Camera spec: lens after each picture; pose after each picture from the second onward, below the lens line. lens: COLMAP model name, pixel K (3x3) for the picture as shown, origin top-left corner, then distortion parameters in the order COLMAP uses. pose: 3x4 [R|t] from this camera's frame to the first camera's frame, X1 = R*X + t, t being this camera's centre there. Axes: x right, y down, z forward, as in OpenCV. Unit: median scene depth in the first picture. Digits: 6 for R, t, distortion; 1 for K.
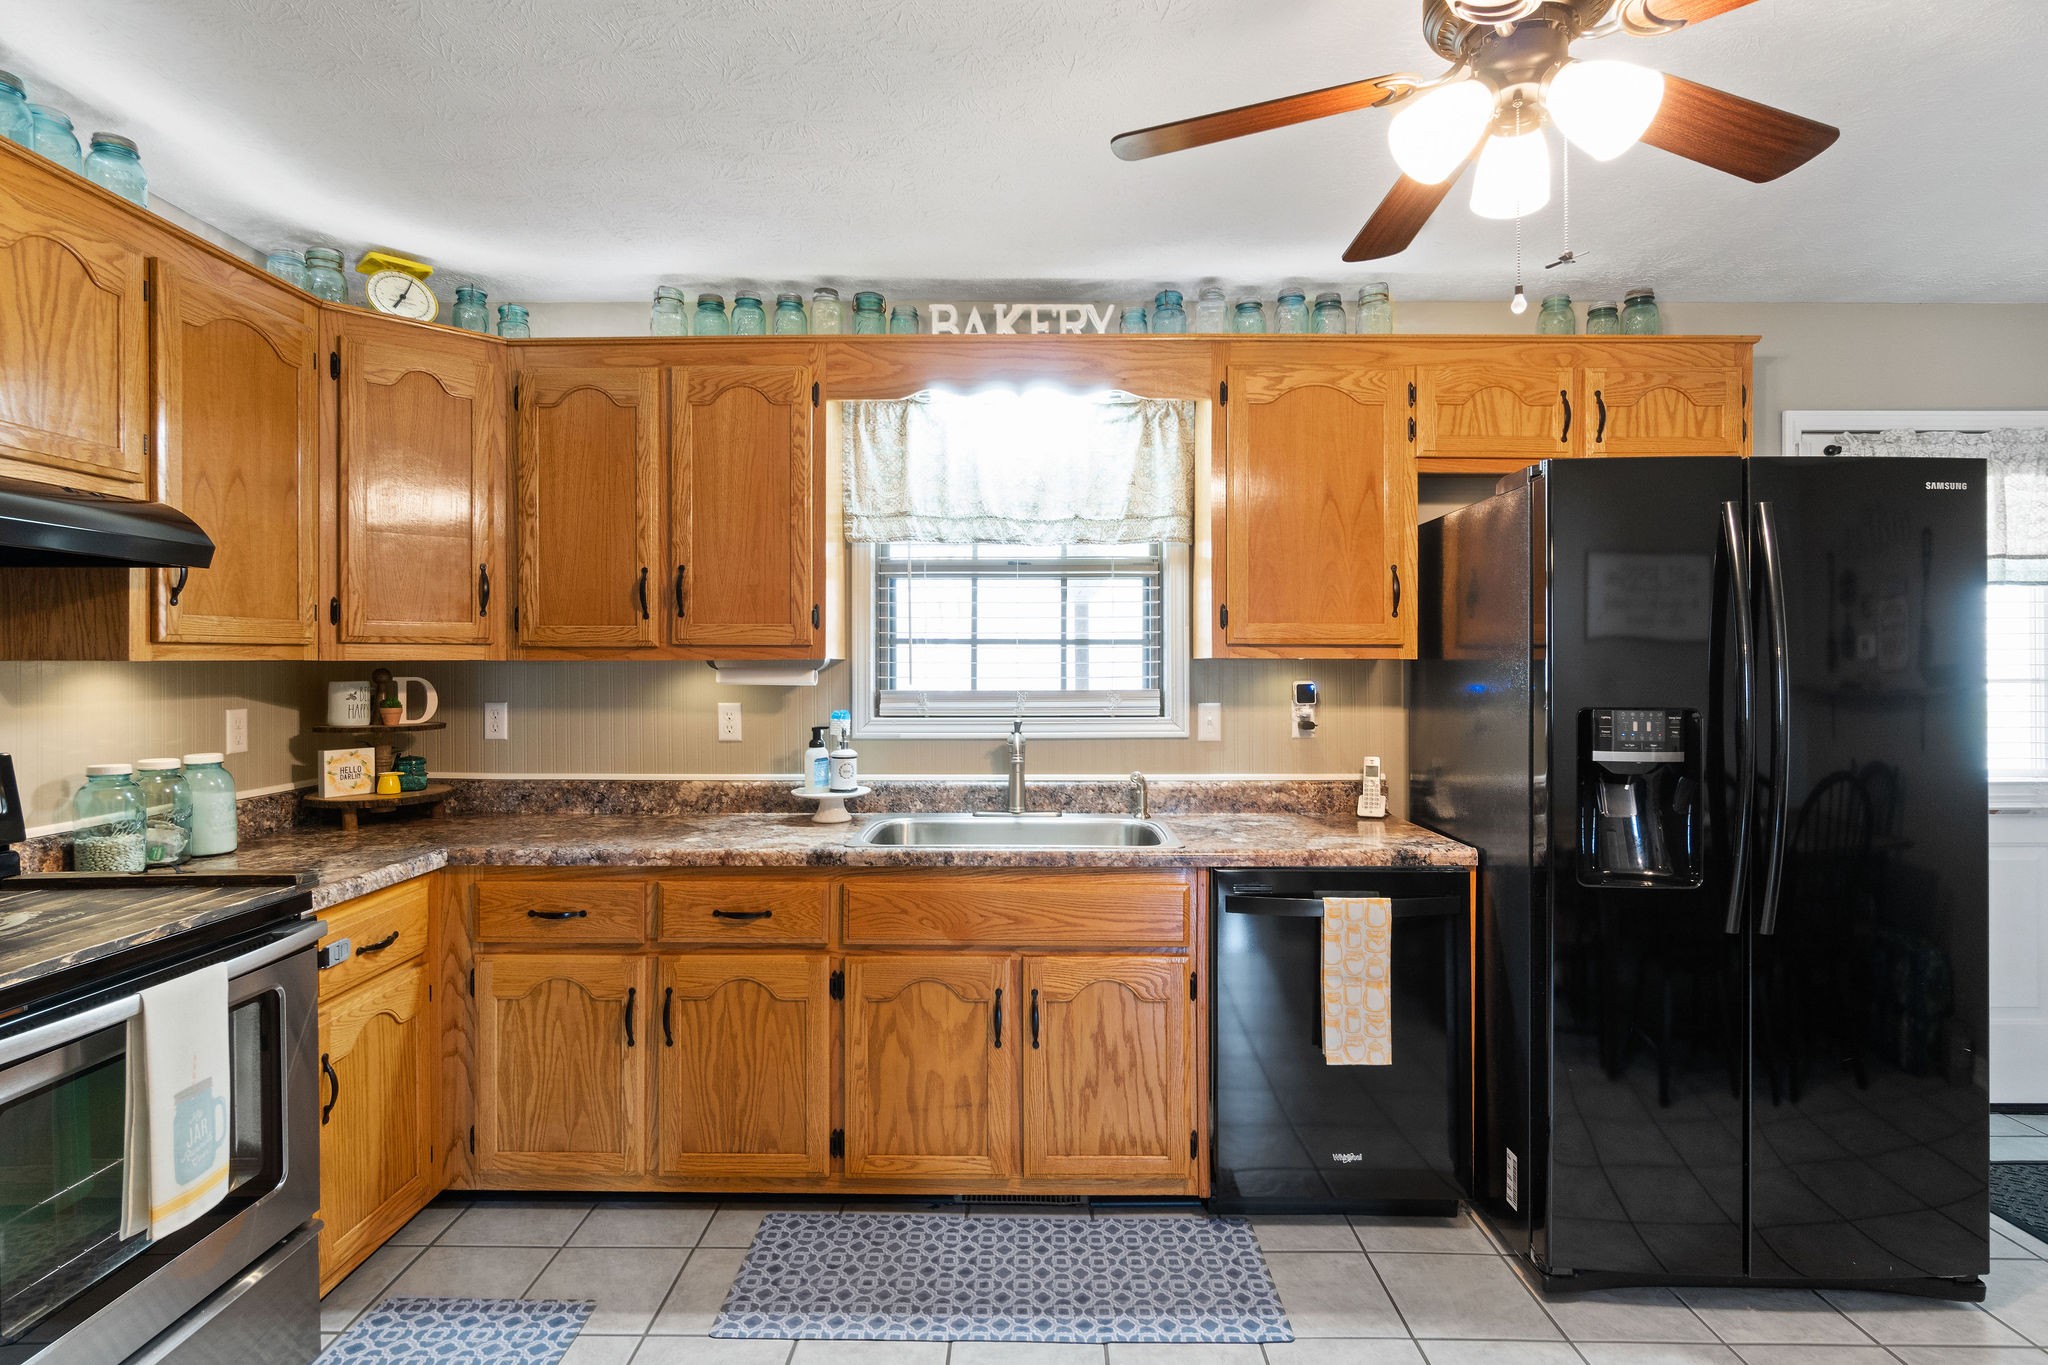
lens RADIAL K [[1039.2, 0, 1019.1], [0, 1039.2, 661.6], [0, 0, 1]] dist [-0.006953, 0.000696]
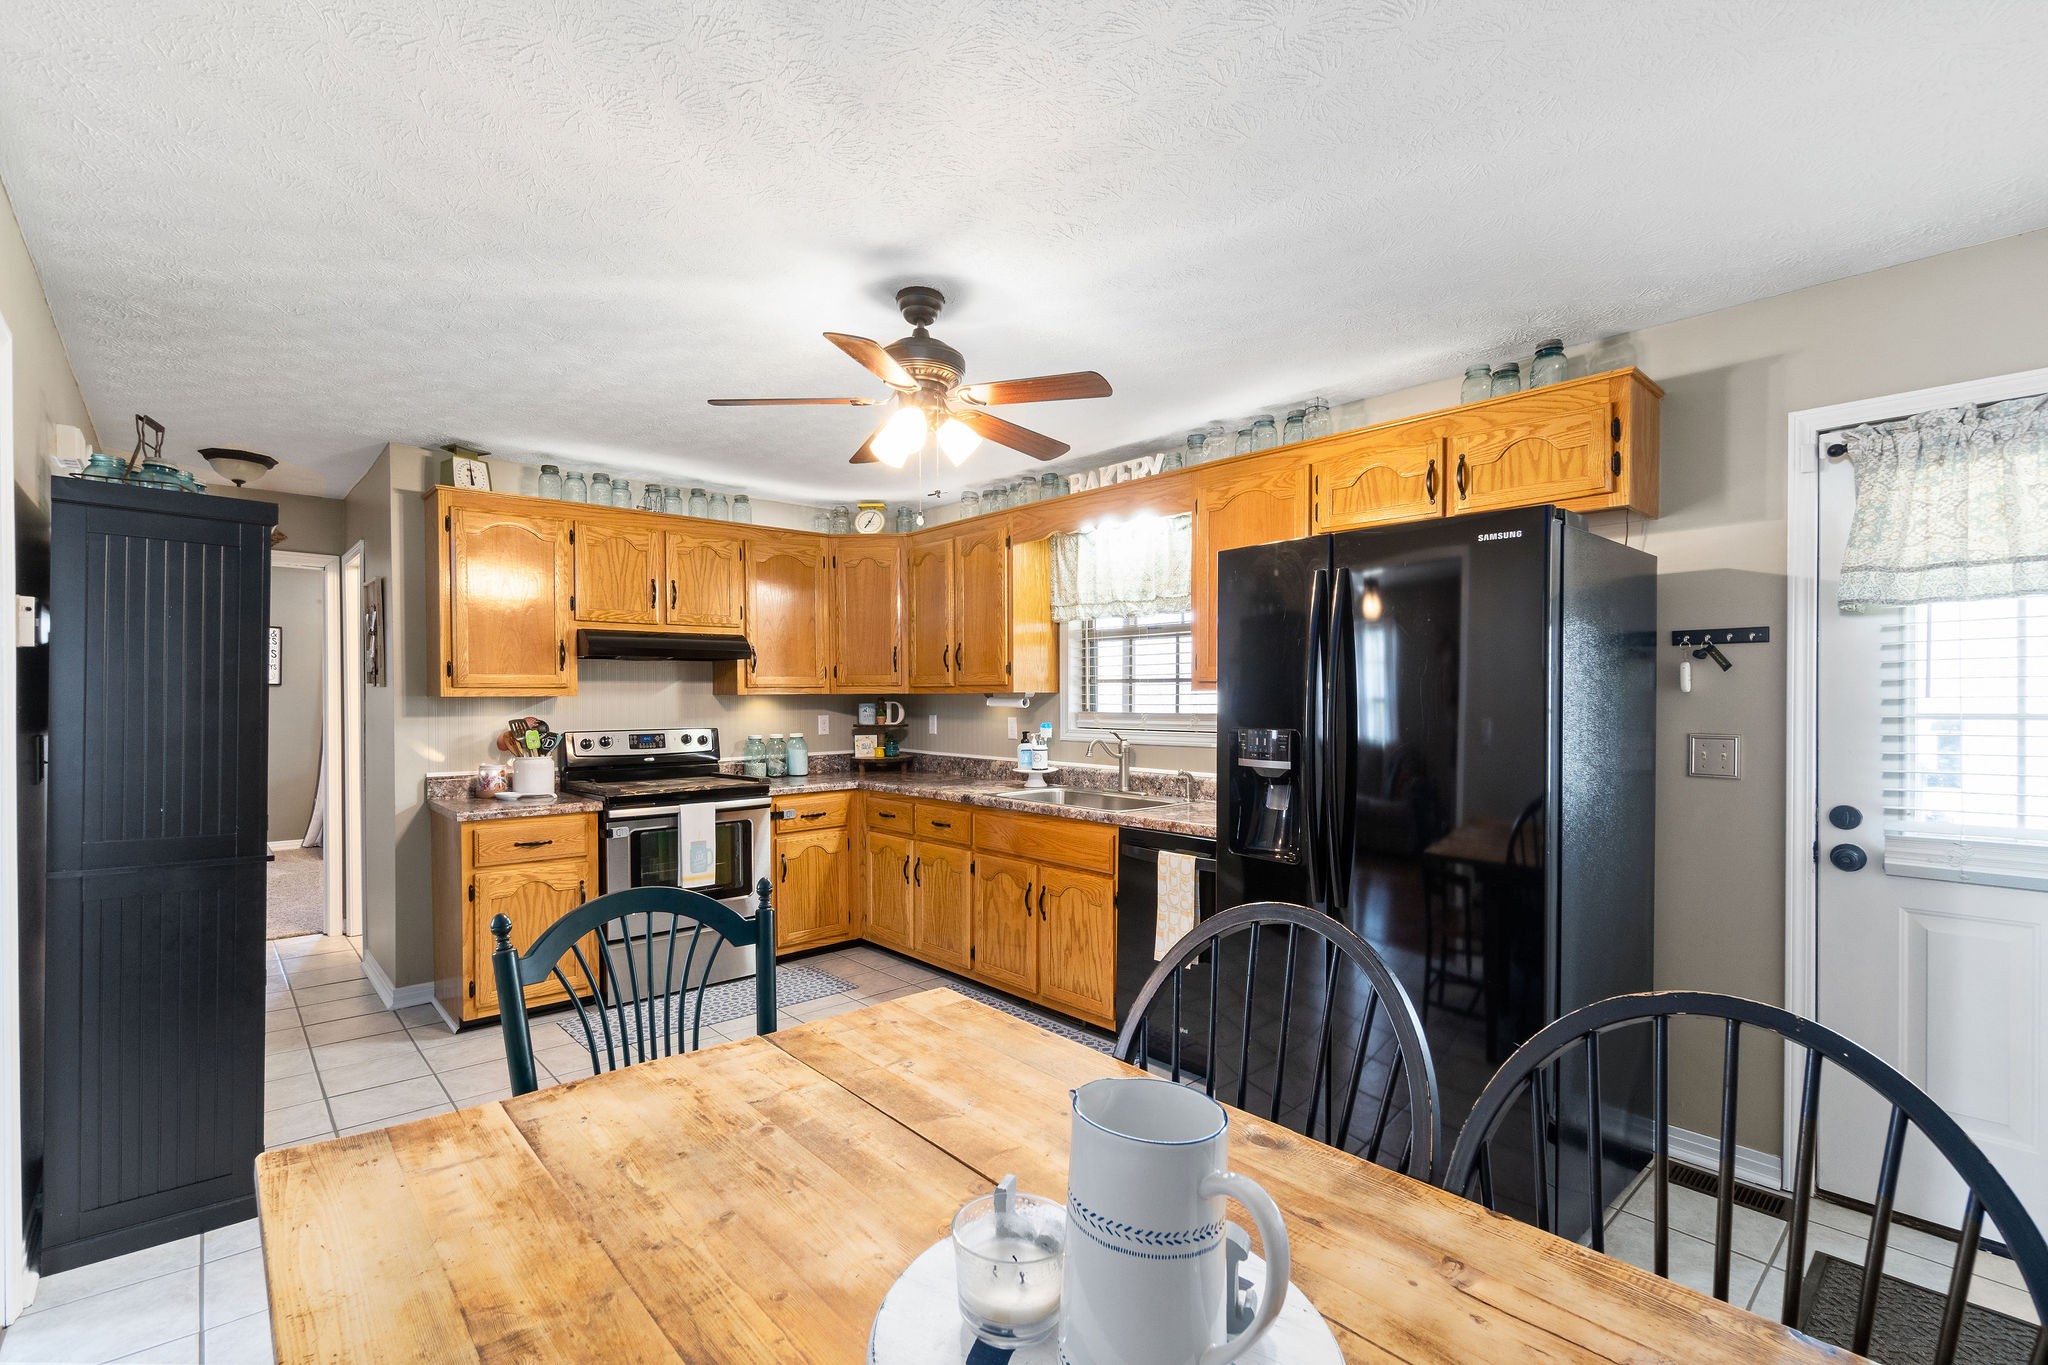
lens RADIAL K [[913.9, 0, 1025.0], [0, 913.9, 702.9], [0, 0, 1]] dist [0.000878, -0.000092]
pose [[0.676985, 0.005562, -0.735976, 0.972355], [0.004568, 0.999920, 0.011759, -0.003011], [0.735983, -0.011322, 0.676906, -0.033972]]
